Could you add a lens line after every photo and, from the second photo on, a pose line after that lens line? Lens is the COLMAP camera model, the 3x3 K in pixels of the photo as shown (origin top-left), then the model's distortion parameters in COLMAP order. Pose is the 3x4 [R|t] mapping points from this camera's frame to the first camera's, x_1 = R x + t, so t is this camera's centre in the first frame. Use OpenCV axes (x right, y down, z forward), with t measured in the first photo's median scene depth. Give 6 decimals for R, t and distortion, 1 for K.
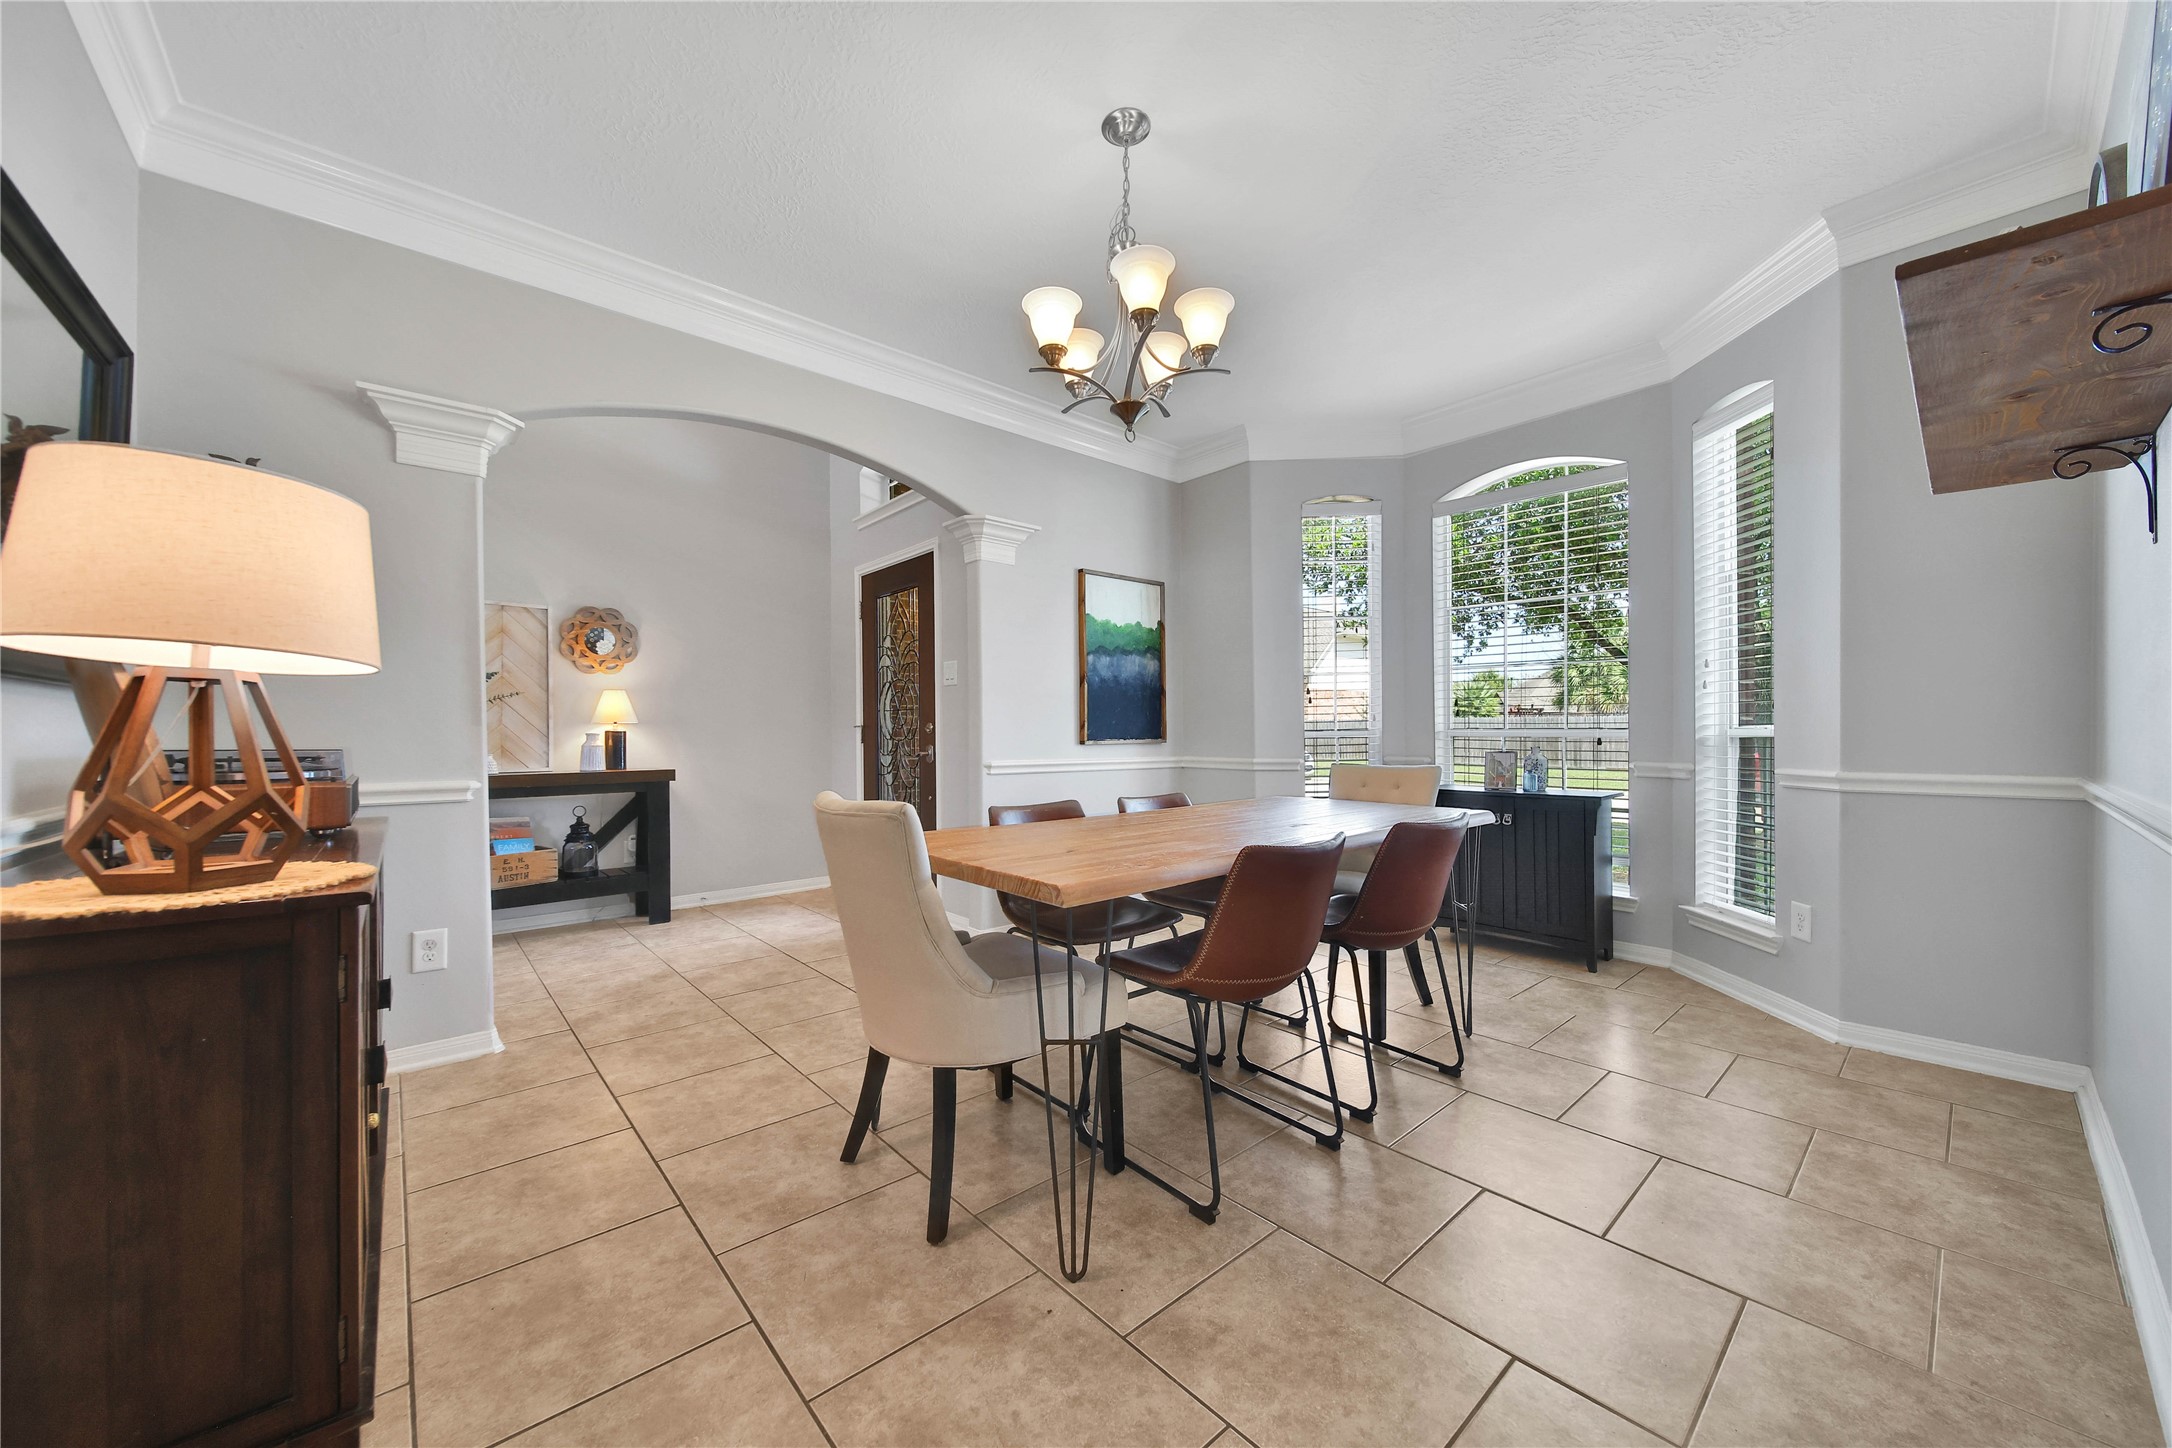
lens RADIAL K [[791.5, 0, 1093.1], [0, 791.5, 725.8], [0, 0, 1]] dist [0.001091, -0.002196]
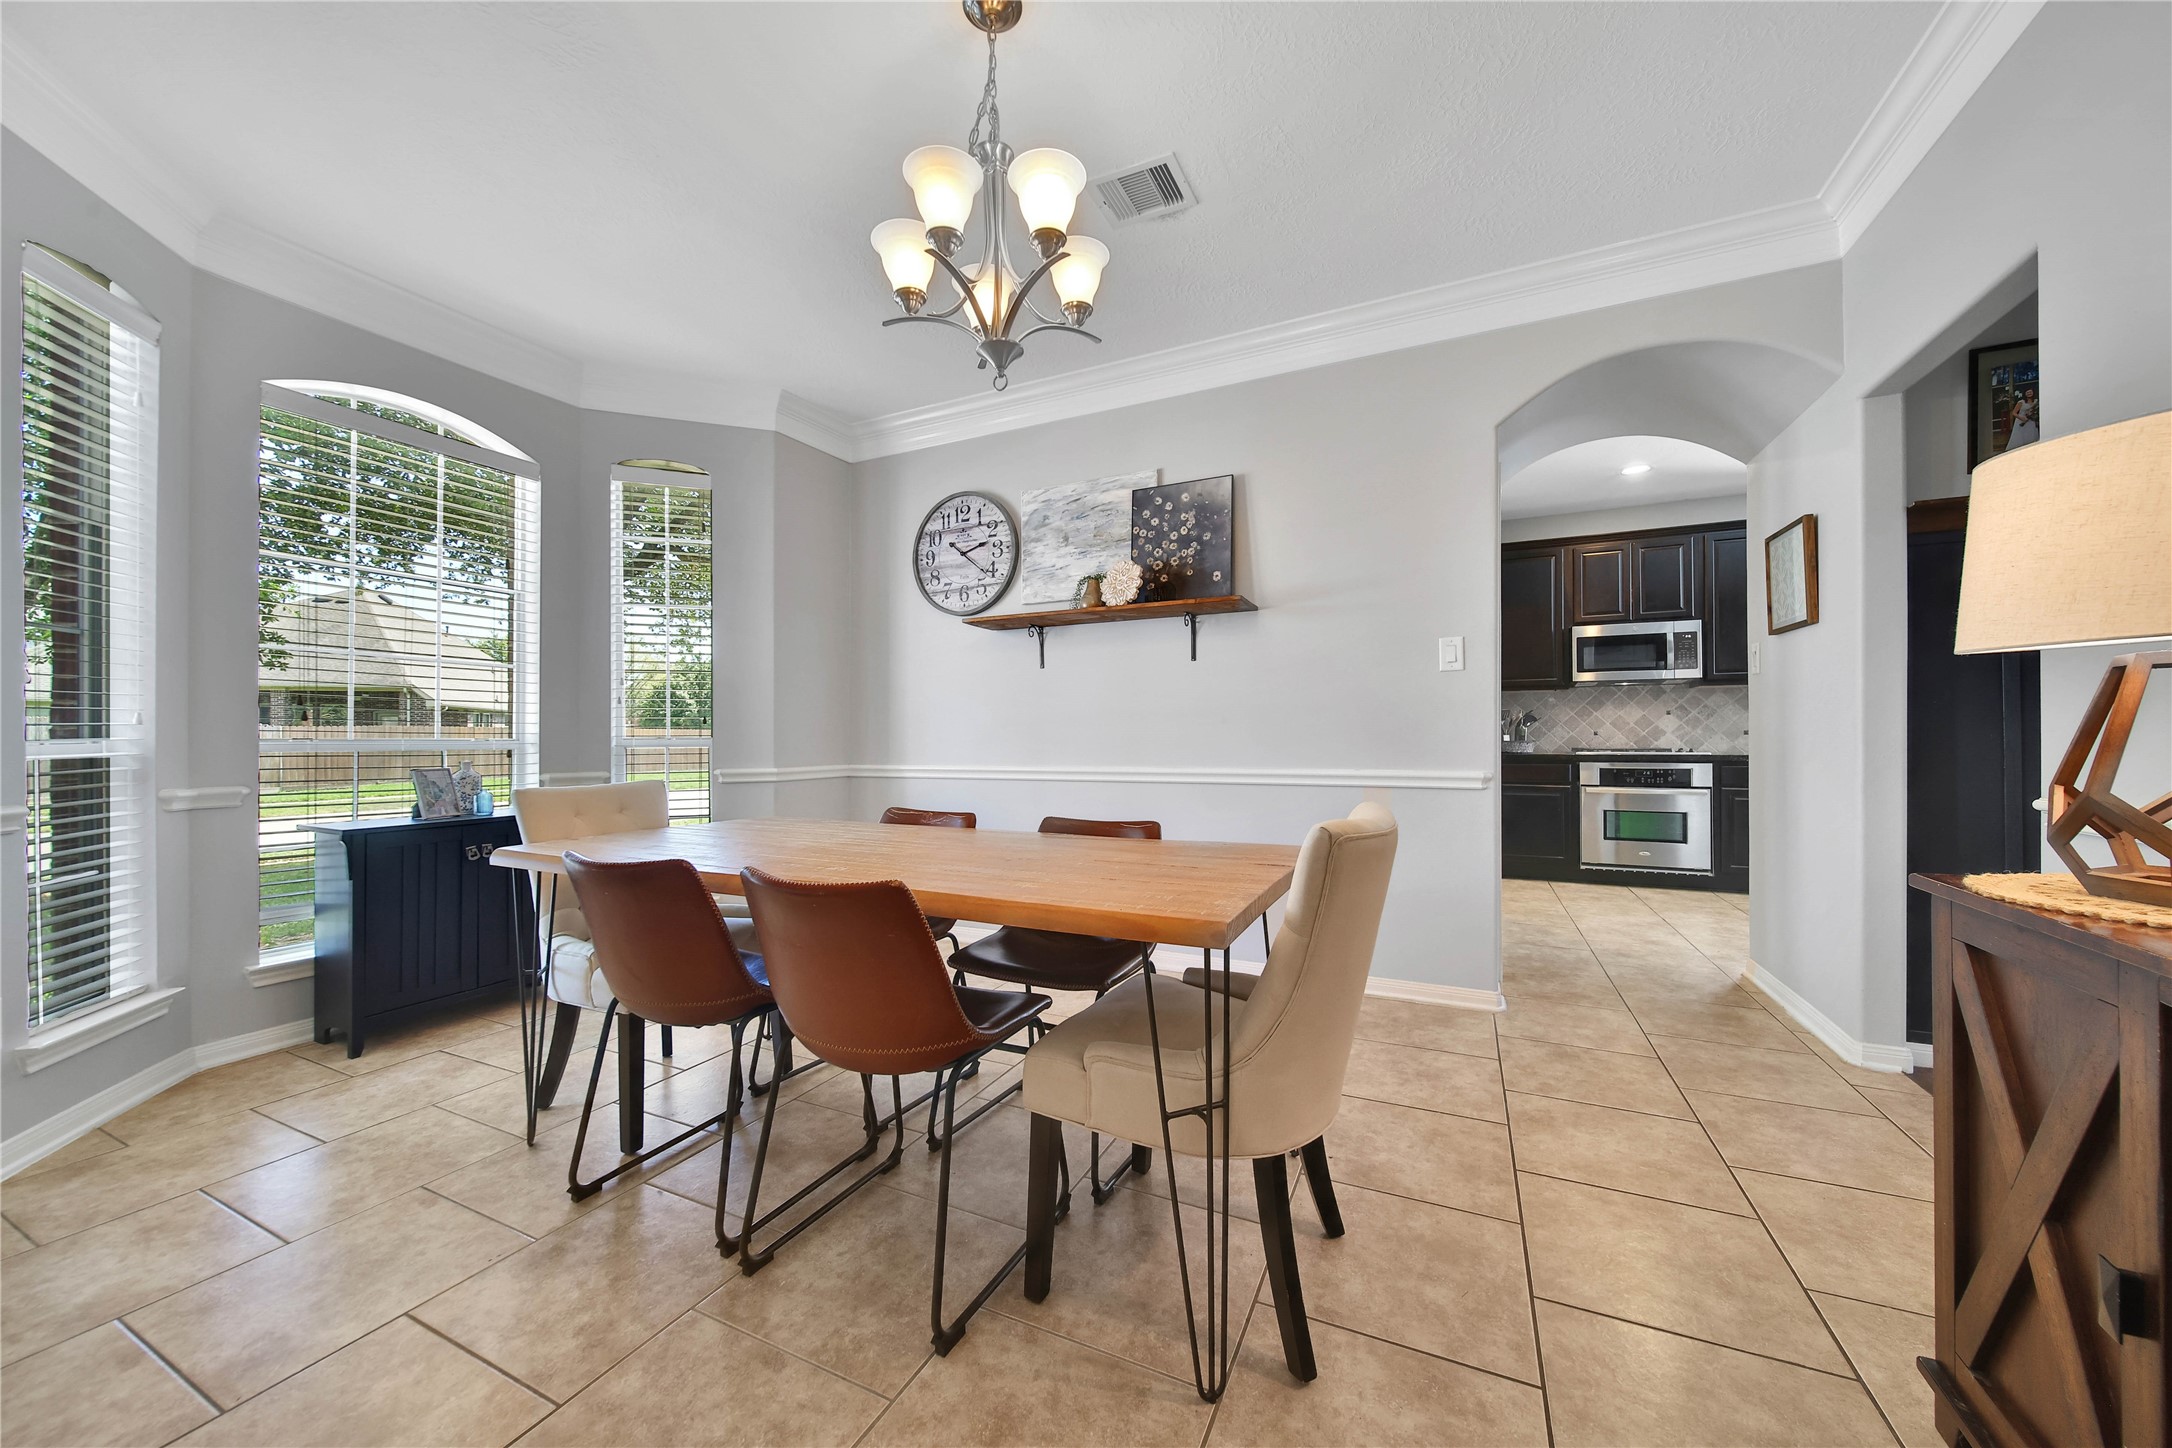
lens RADIAL K [[791.5, 0, 1083.0], [0, 791.5, 734.4], [0, 0, 1]] dist [0.001091, -0.002196]
pose [[-0.393389, 0.010234, 0.919315, -1.029955], [0.004787, 0.999947, -0.009083, 0.017710], [-0.919360, 0.000828, -0.393417, 1.730383]]
